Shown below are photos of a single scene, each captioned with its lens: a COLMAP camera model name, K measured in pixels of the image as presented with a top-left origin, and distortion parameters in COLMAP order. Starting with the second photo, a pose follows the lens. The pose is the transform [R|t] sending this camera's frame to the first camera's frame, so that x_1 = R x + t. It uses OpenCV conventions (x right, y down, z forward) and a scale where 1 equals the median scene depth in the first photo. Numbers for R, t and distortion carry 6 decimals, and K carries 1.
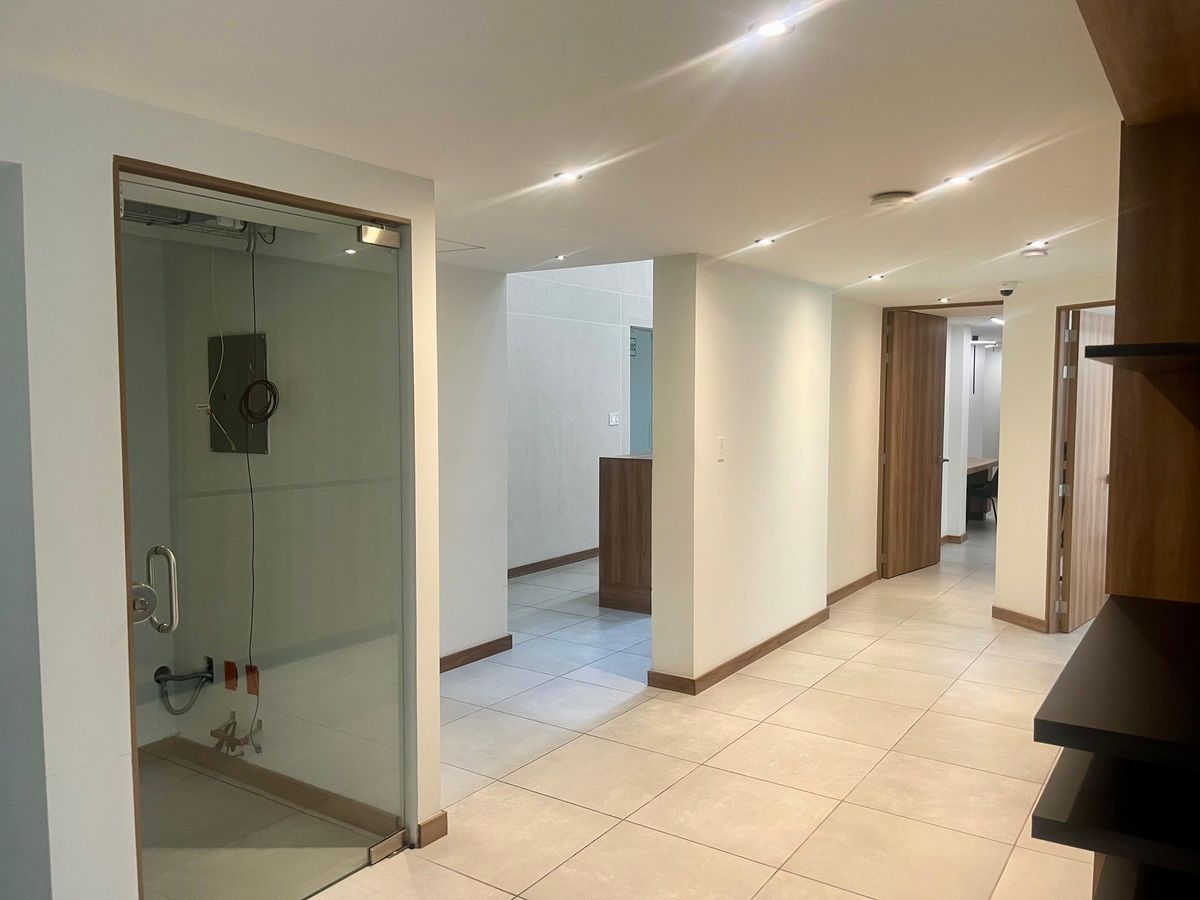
lens RADIAL K [[903.2, 0, 614.0], [0, 903.2, 452.5], [0, 0, 1]] dist [0.065253, -0.073945]
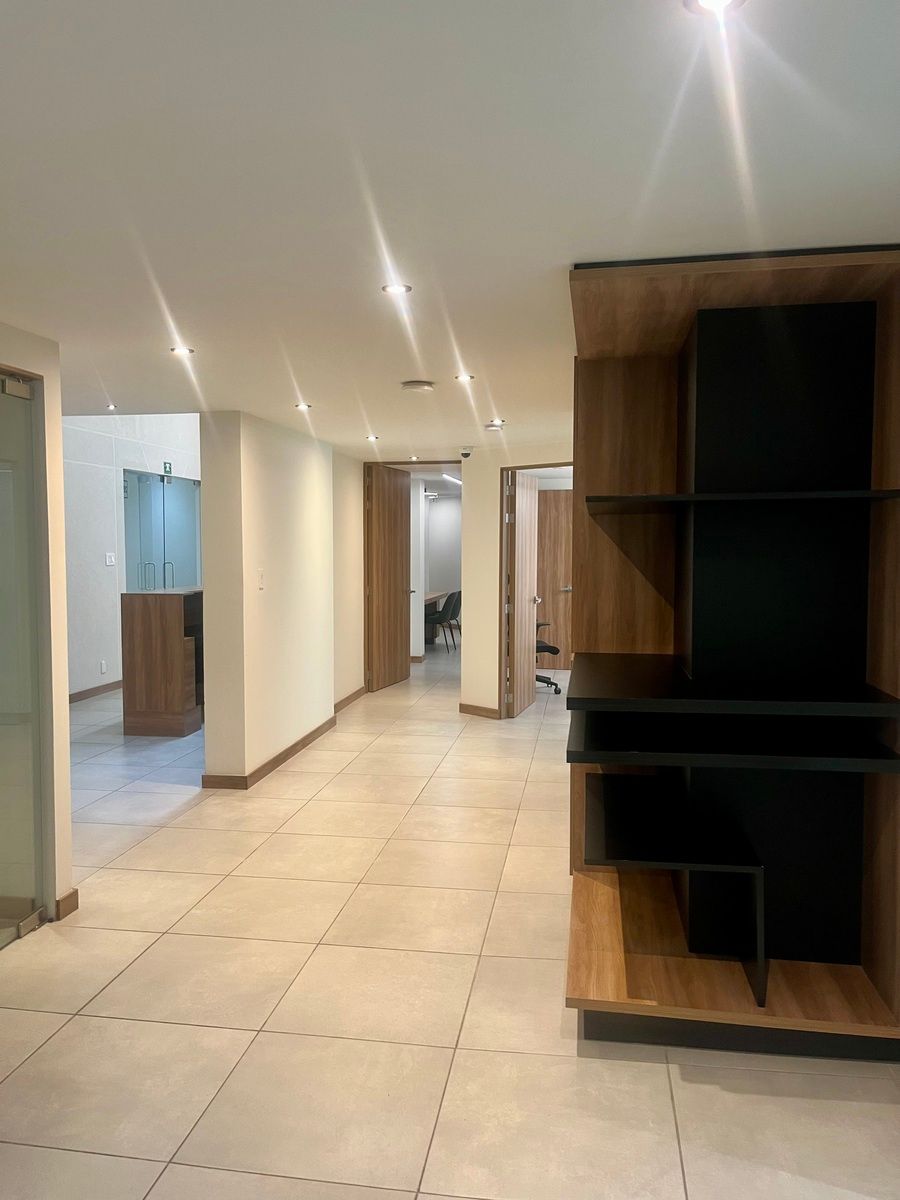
lens RADIAL K [[903.2, 0, 440.9], [0, 903.2, 601.7], [0, 0, 1]] dist [0.065253, -0.073945]
pose [[0.910816, -0.028732, 0.411812, -0.127196], [0.027731, 0.999580, 0.008406, 0.018240], [-0.411880, 0.003764, 0.911230, -0.136508]]
